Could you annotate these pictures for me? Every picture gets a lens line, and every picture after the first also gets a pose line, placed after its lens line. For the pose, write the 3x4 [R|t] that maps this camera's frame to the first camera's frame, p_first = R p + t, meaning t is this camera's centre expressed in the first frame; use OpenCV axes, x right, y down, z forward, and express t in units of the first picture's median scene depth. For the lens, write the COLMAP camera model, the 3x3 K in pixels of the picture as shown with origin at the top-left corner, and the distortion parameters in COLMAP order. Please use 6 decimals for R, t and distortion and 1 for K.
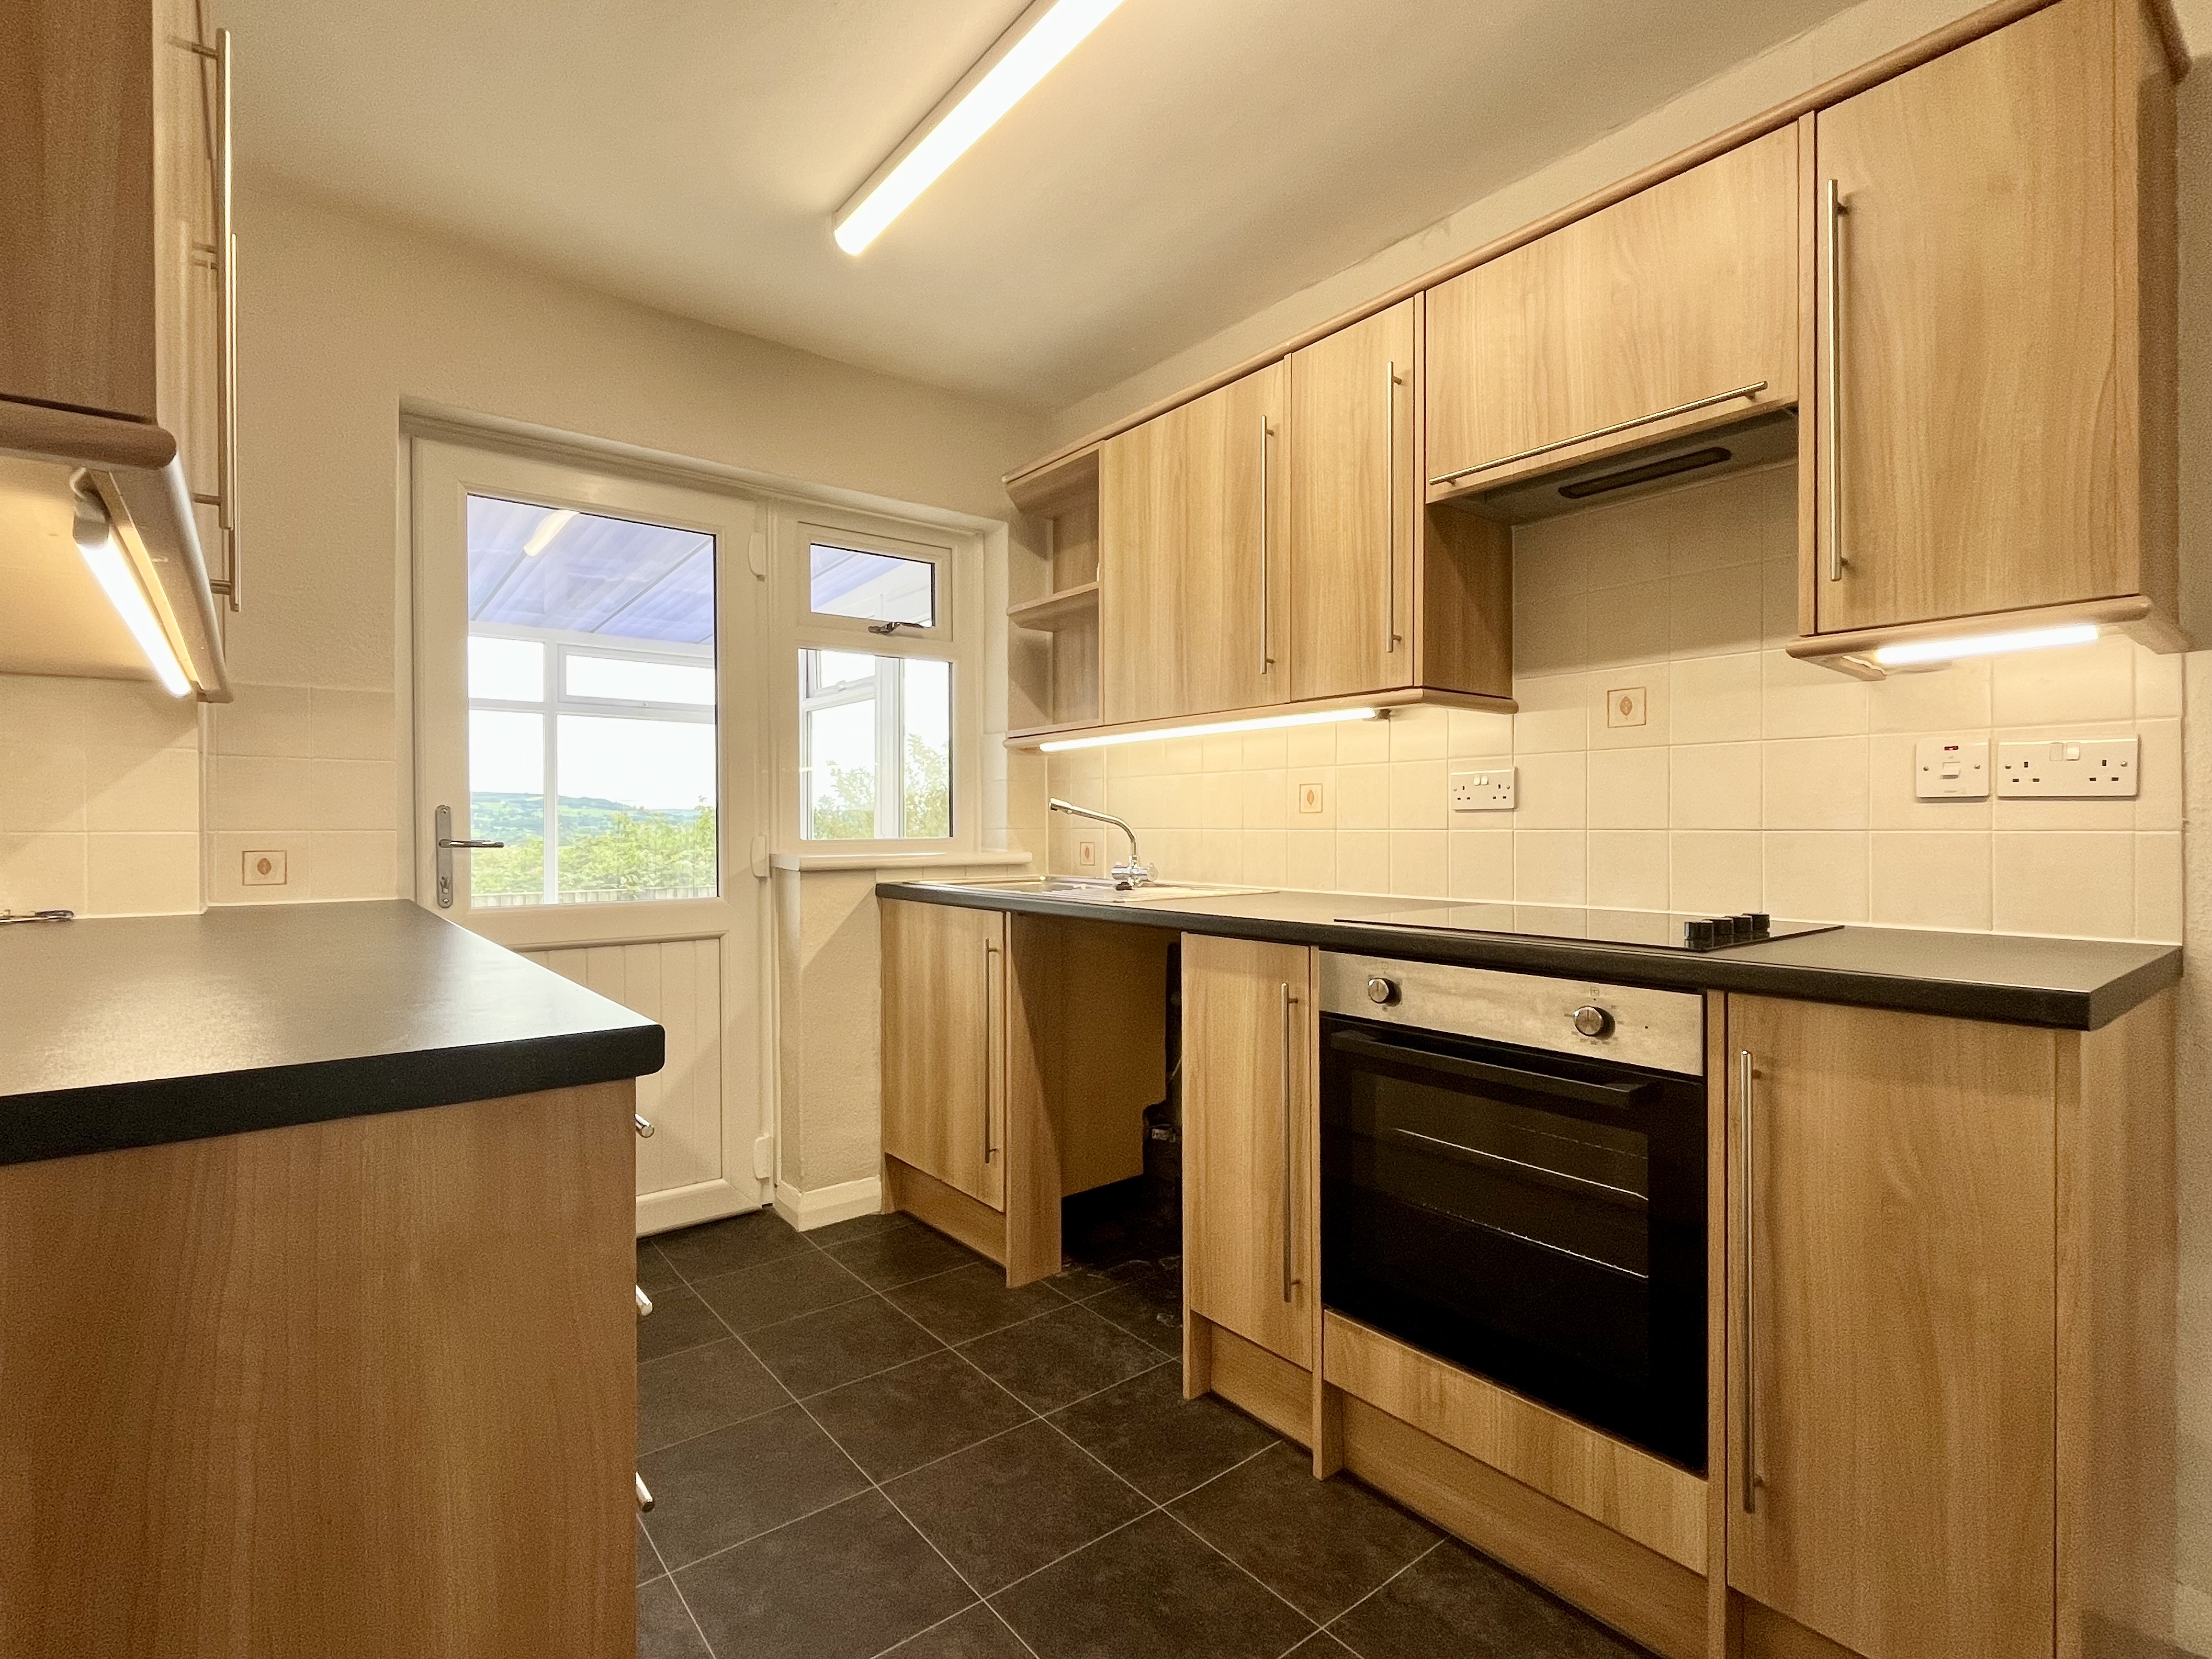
lens RADIAL K [[1057.5, 0, 1106.0], [0, 1057.5, 829.5], [0, 0, 1]] dist [-0.001933, -0.000797]
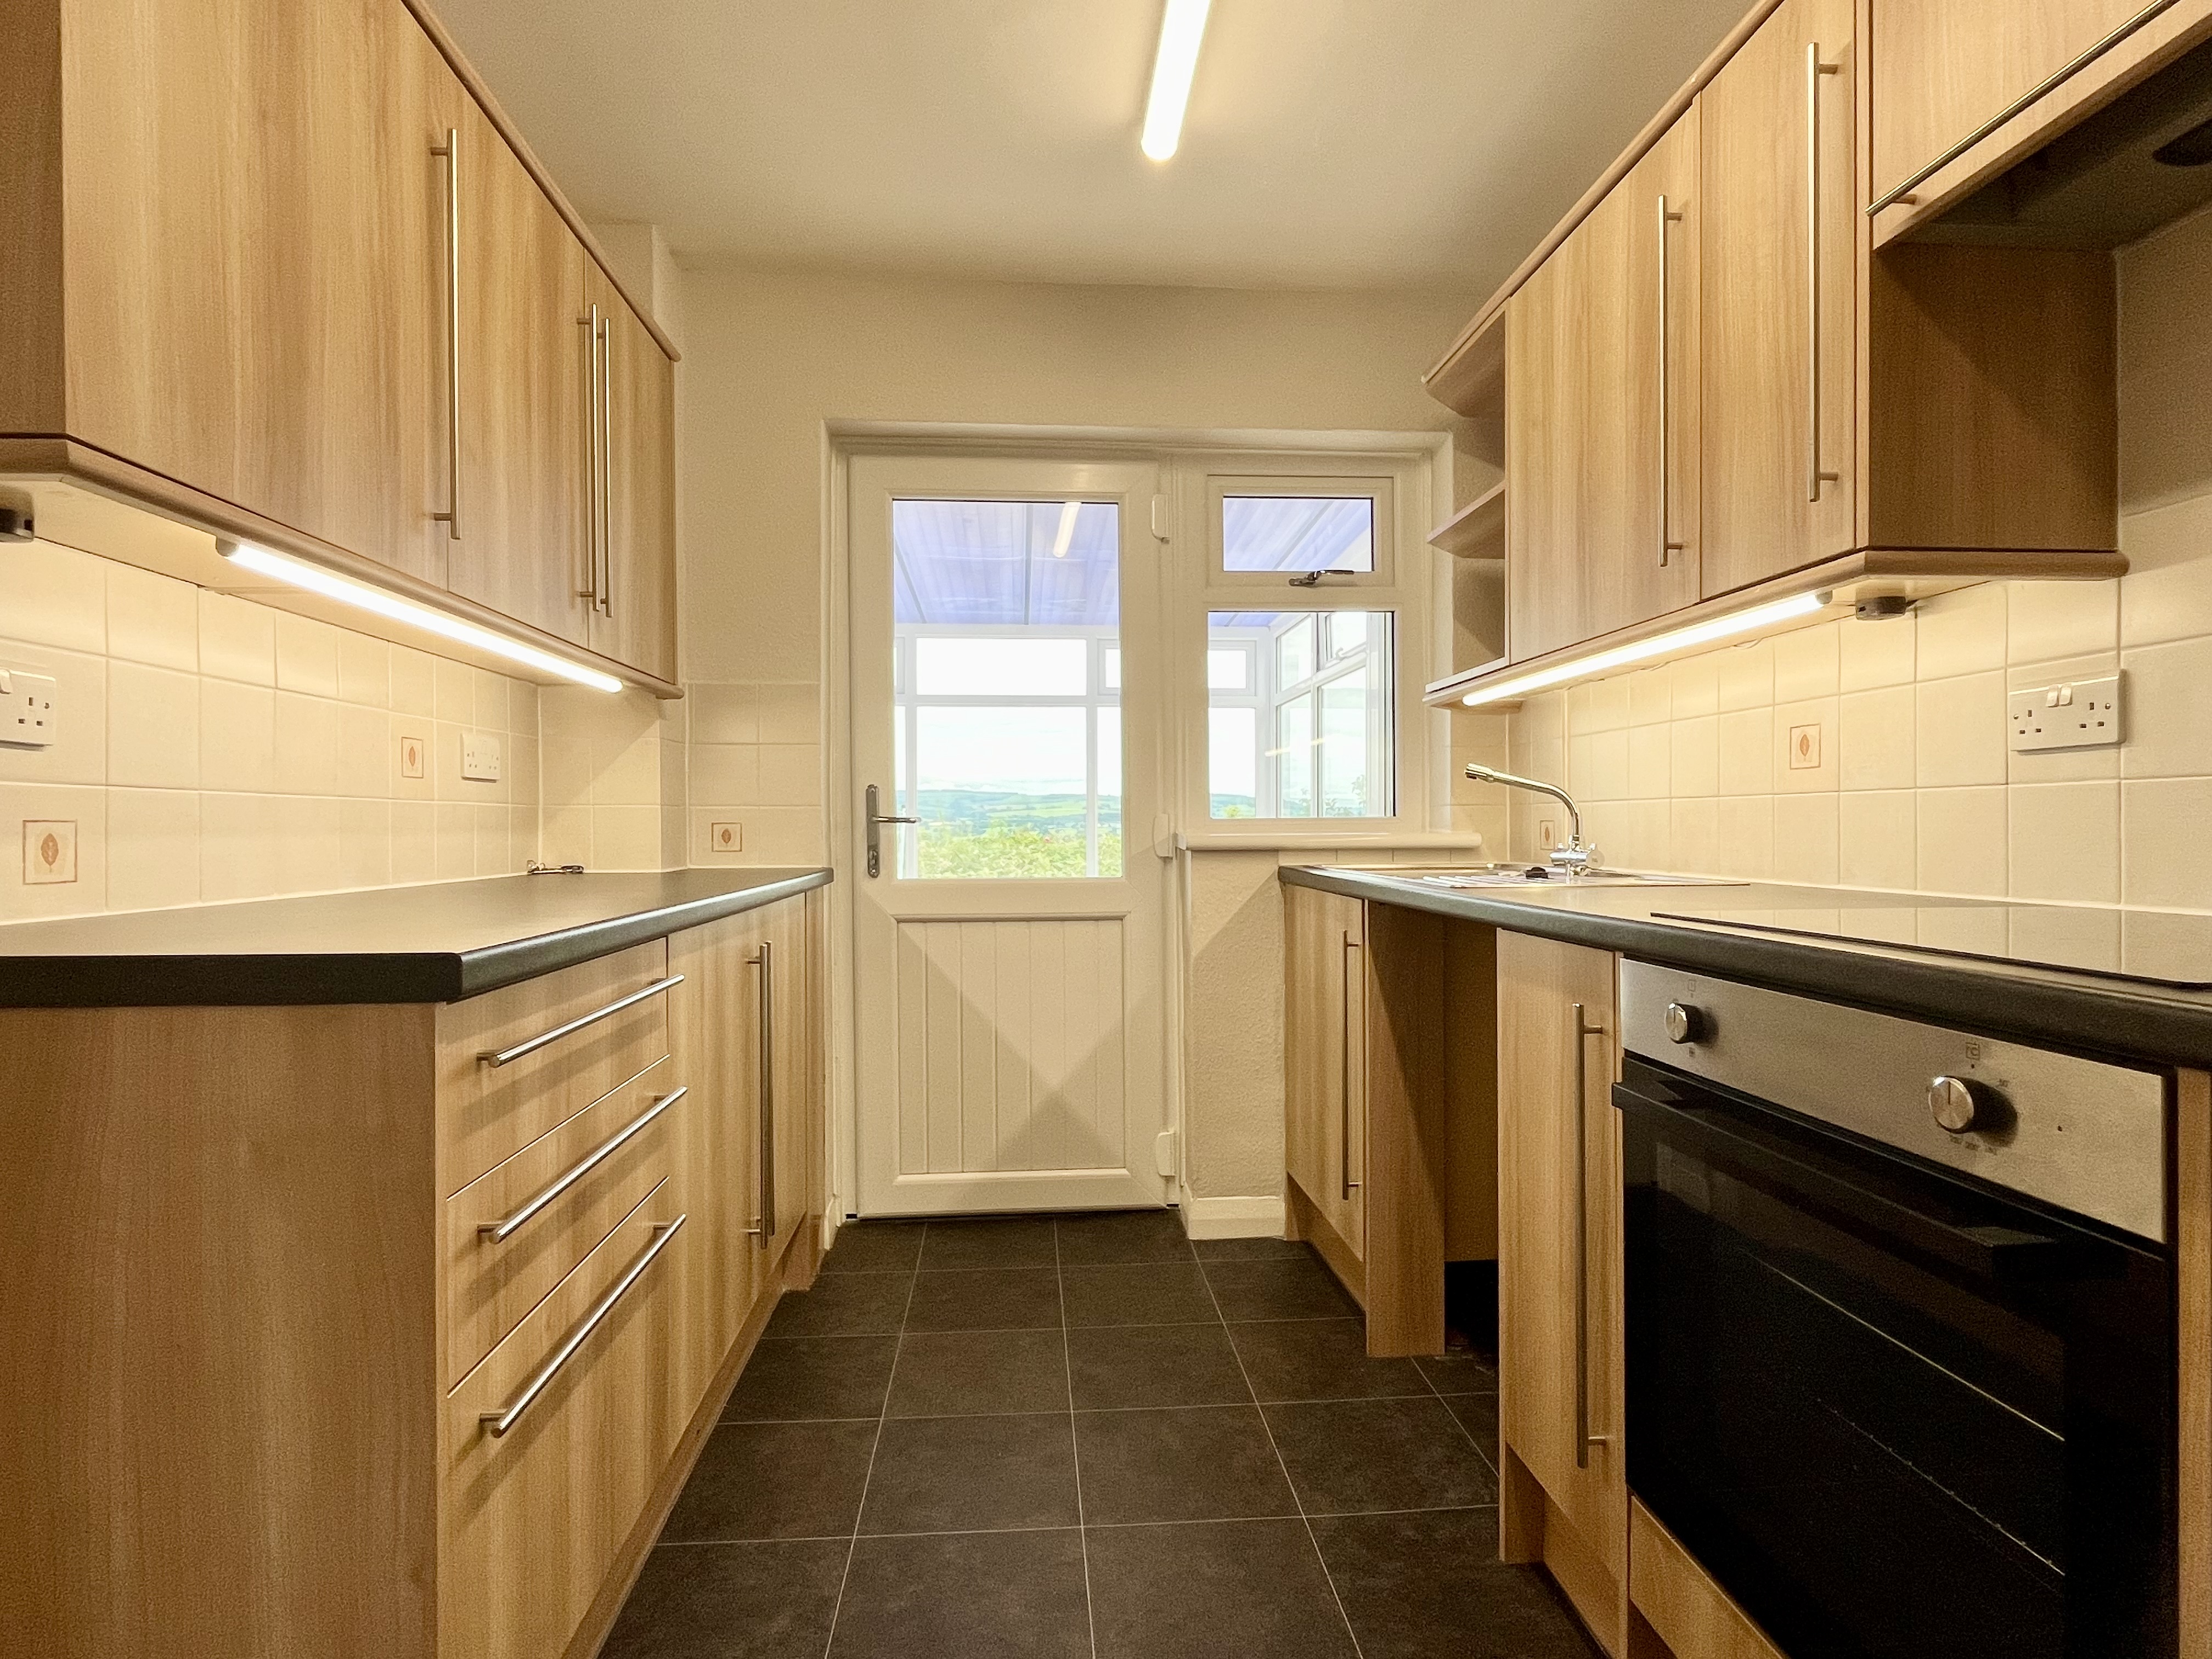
lens RADIAL K [[1134.1, 0, 1106.0], [0, 1134.1, 829.5], [0, 0, 1]] dist [-0.000486, -0.000126]
pose [[0.825750, -0.000011, -0.564036, 0.235896], [0.000759, 0.999999, 0.001091, 0.022250], [0.564036, -0.001329, 0.825749, 0.154525]]
